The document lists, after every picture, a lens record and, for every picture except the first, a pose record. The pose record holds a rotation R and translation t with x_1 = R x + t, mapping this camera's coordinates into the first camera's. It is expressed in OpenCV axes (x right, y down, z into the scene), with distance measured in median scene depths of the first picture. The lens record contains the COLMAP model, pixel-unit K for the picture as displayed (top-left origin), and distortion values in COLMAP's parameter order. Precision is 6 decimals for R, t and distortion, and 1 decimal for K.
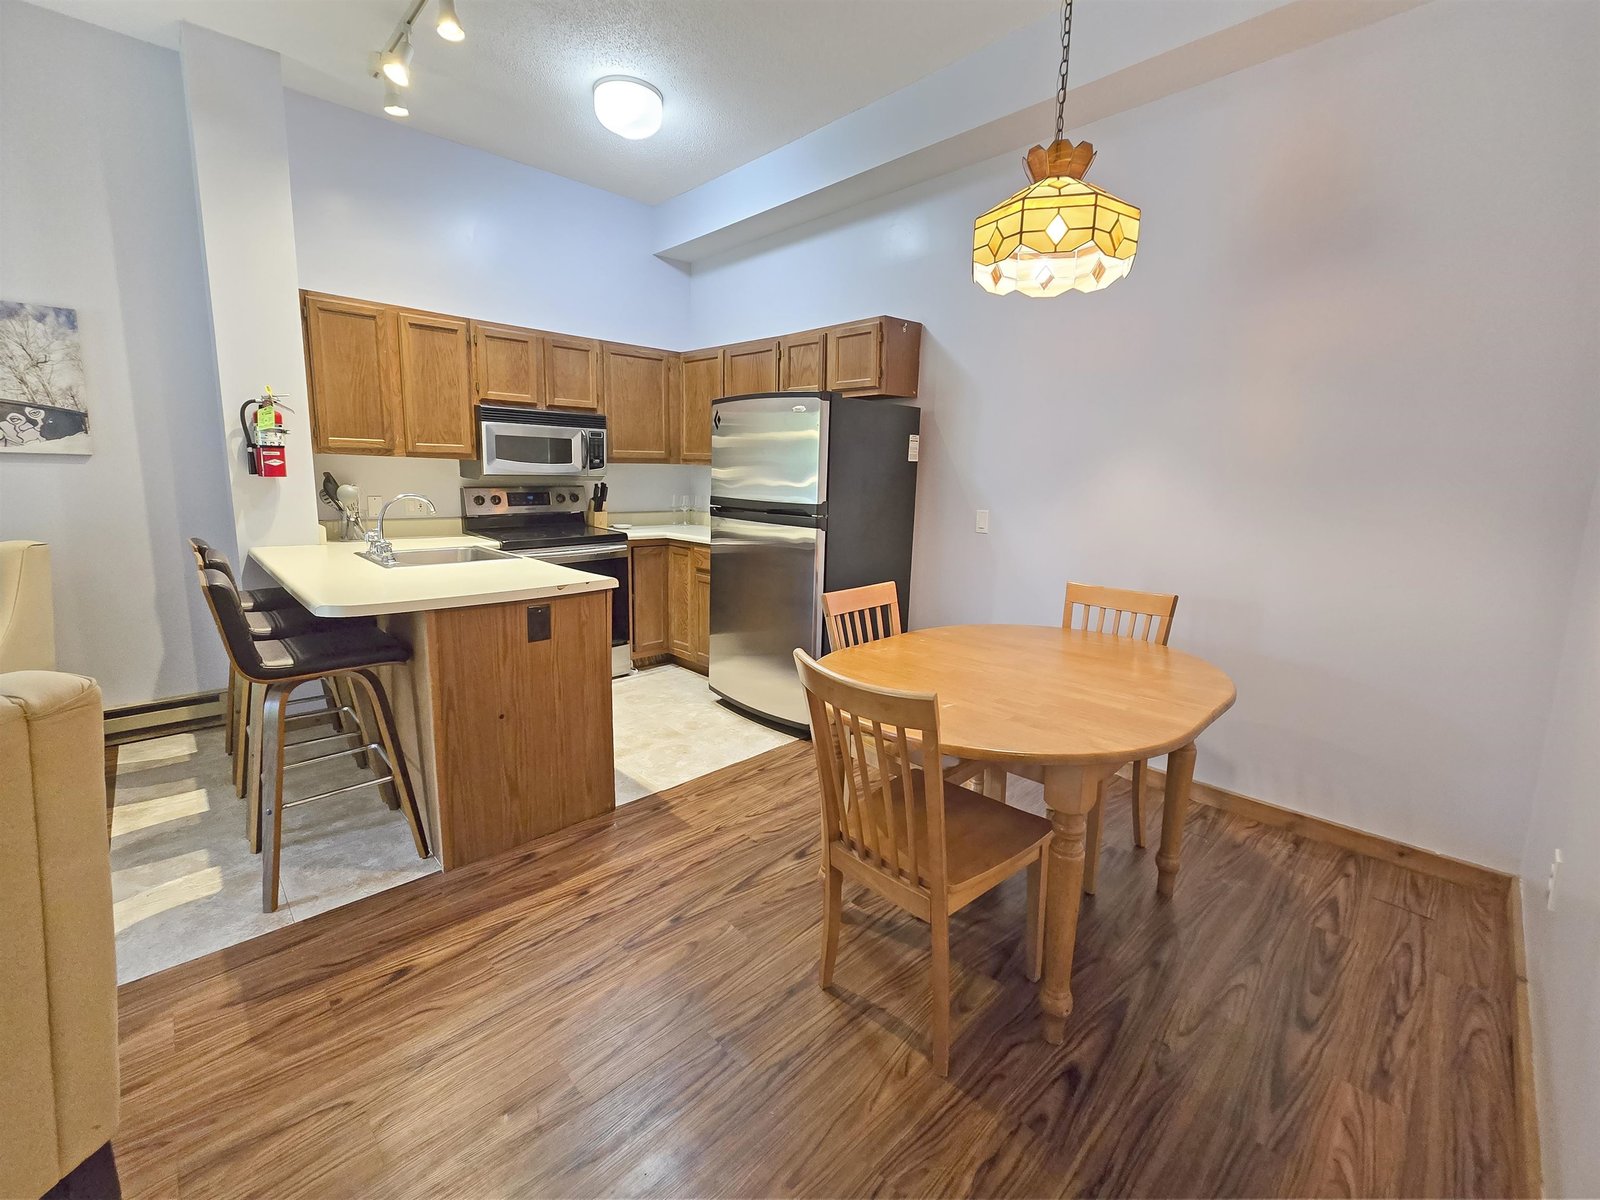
lens RADIAL K [[672.5, 0, 797.2], [0, 672.5, 590.0], [0, 0, 1]] dist [-0.004852, 0.000654]
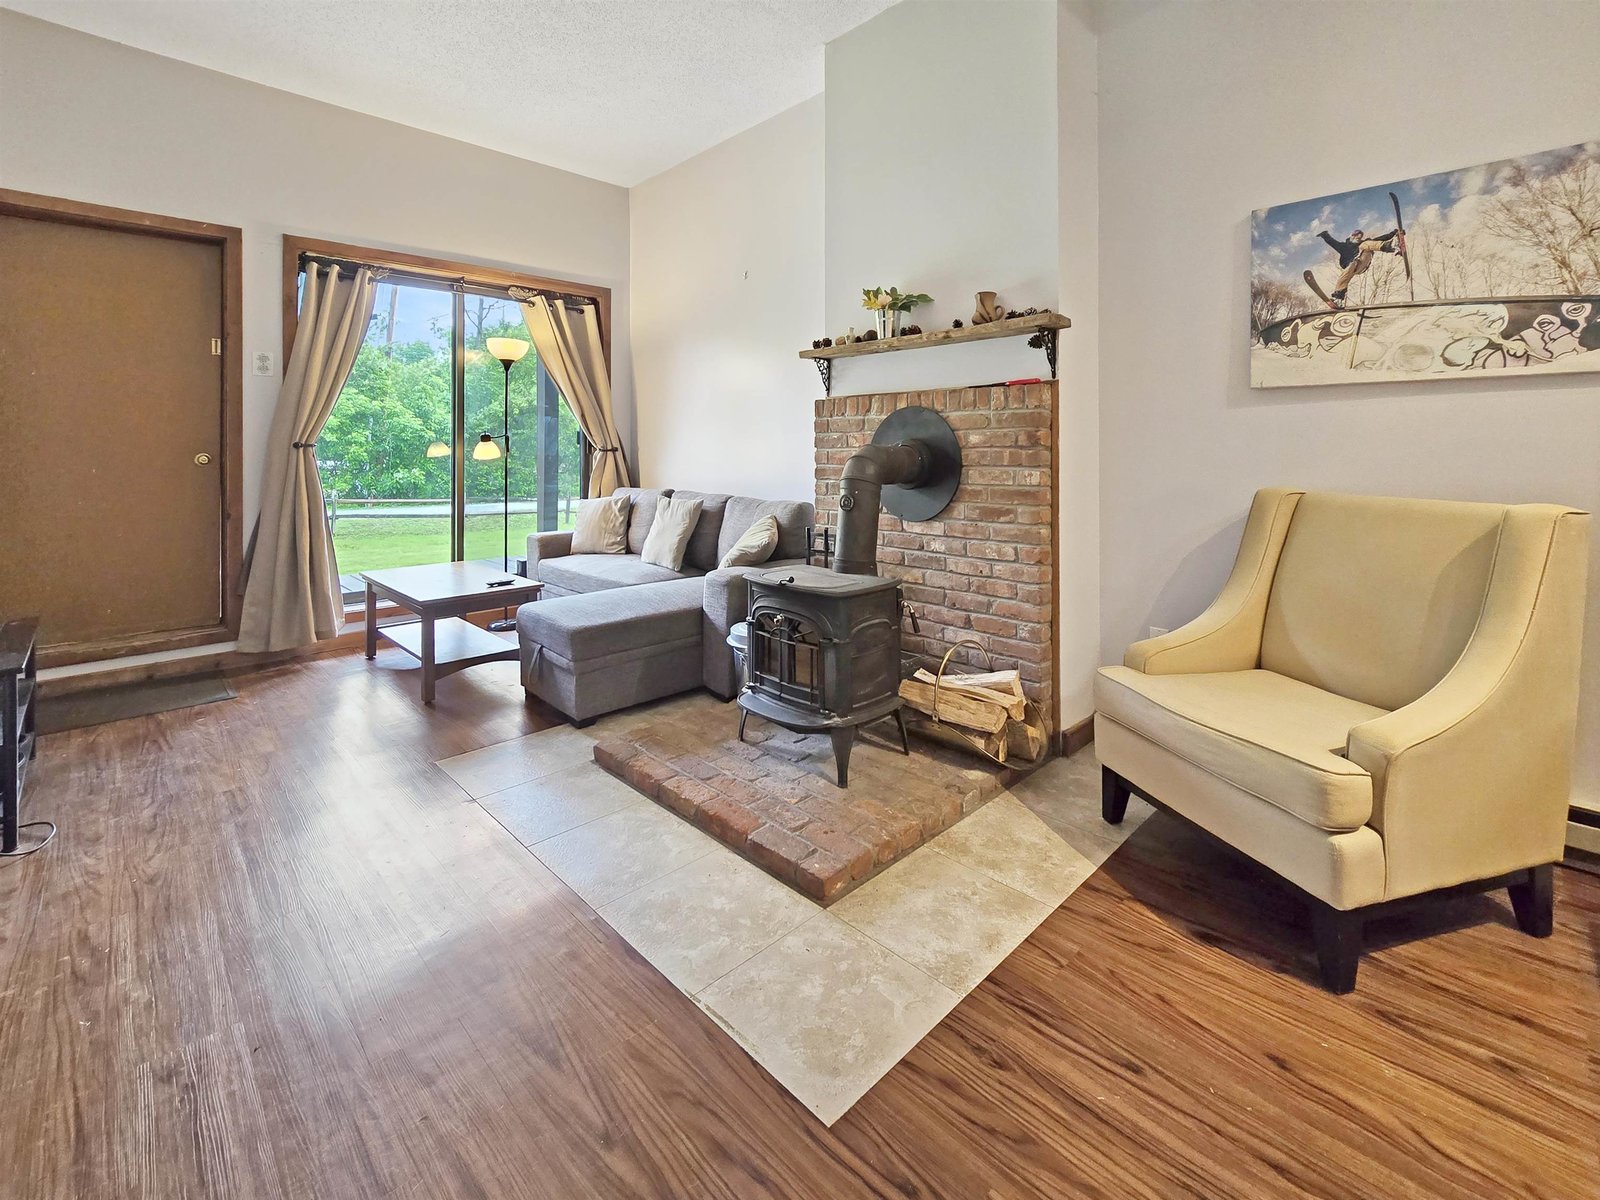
lens RADIAL K [[715.6, 0, 821.6], [0, 715.6, 447.2], [0, 0, 1]] dist [-0.004894, 0.000981]
pose [[0.026204, -0.031261, -0.999168, -0.354826], [-0.170036, 0.984806, -0.035271, 0.005251], [0.985089, 0.170819, 0.020490, 0.222442]]
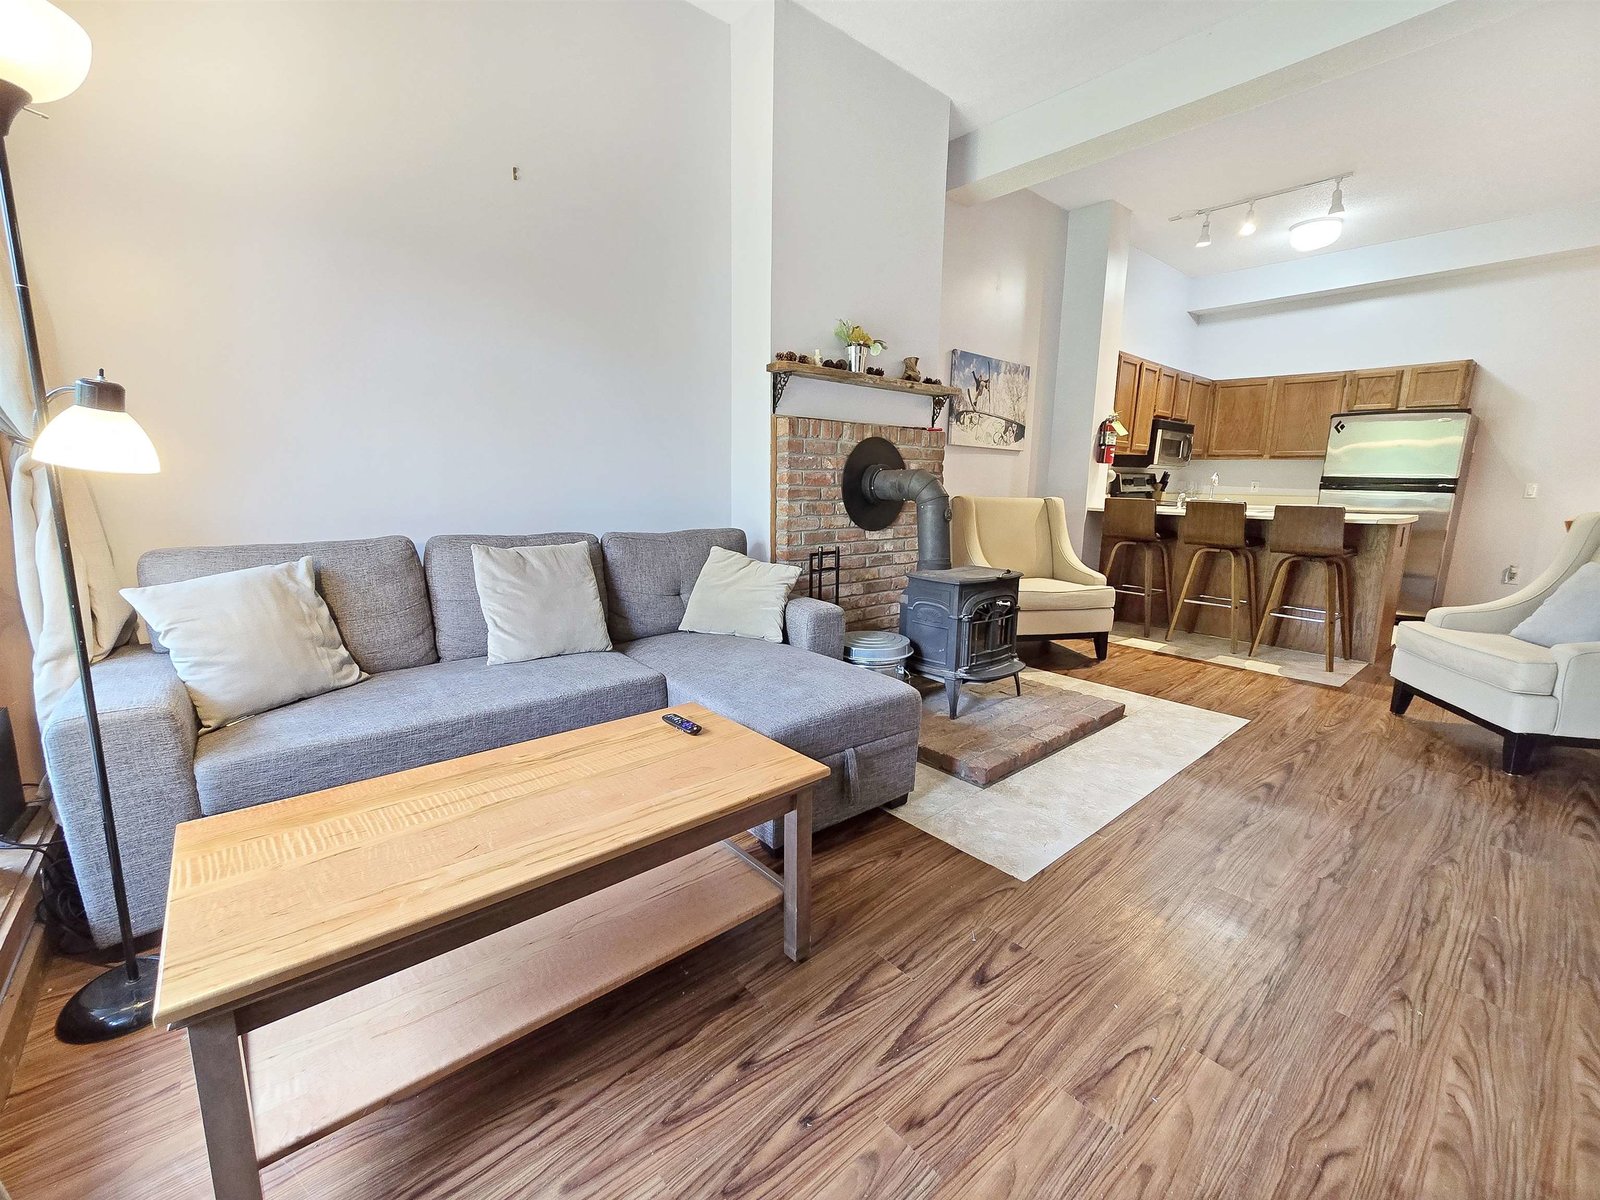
lens RADIAL K [[656.5, 0, 808.7], [0, 656.5, 592.7], [0, 0, 1]] dist [-0.008640, 0.001300]
pose [[0.998750, -0.002043, -0.049940, -1.147041], [0.001848, 0.999991, -0.003946, 0.123948], [0.049947, 0.003849, 0.998744, -0.523105]]
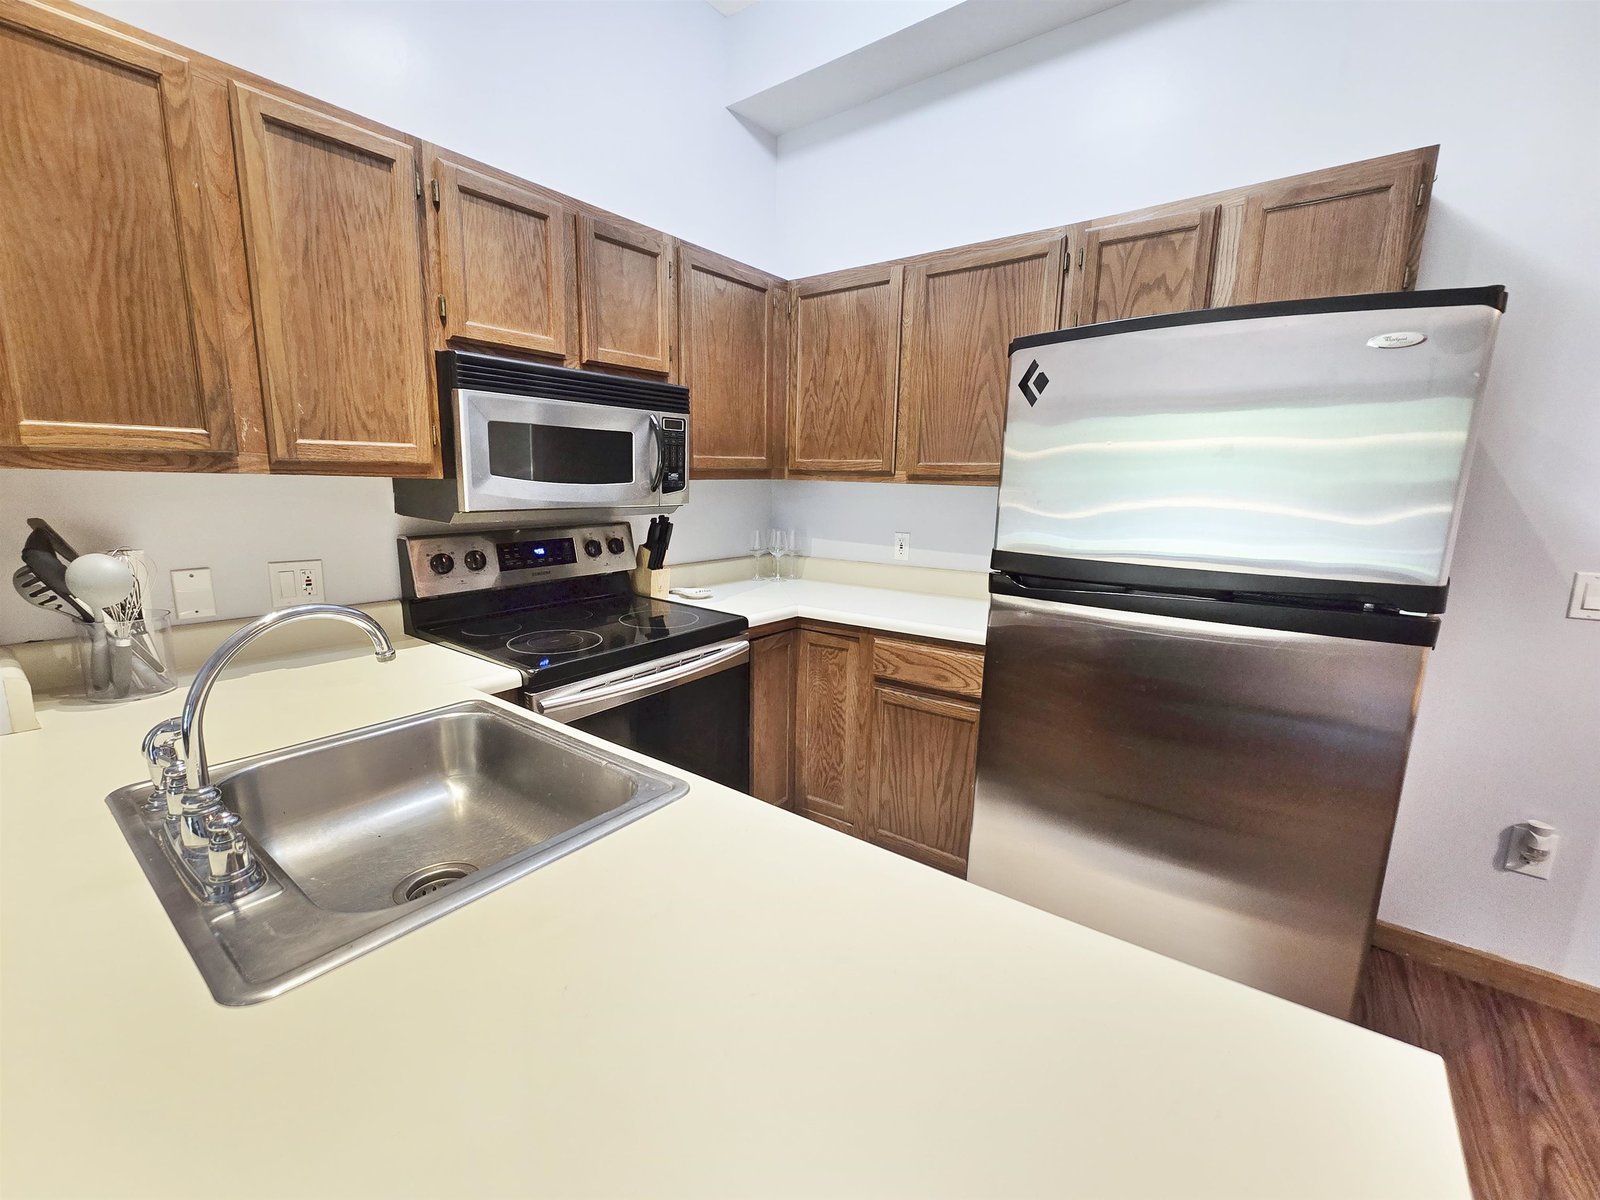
lens RADIAL K [[672.5, 0, 788.1], [0, 672.5, 605.9], [0, 0, 1]] dist [-0.004852, 0.000654]
pose [[0.989334, -0.040212, 0.140001, -0.311223], [0.038653, 0.999157, 0.013836, -0.104764], [-0.140439, -0.008277, 0.990055, 0.518628]]
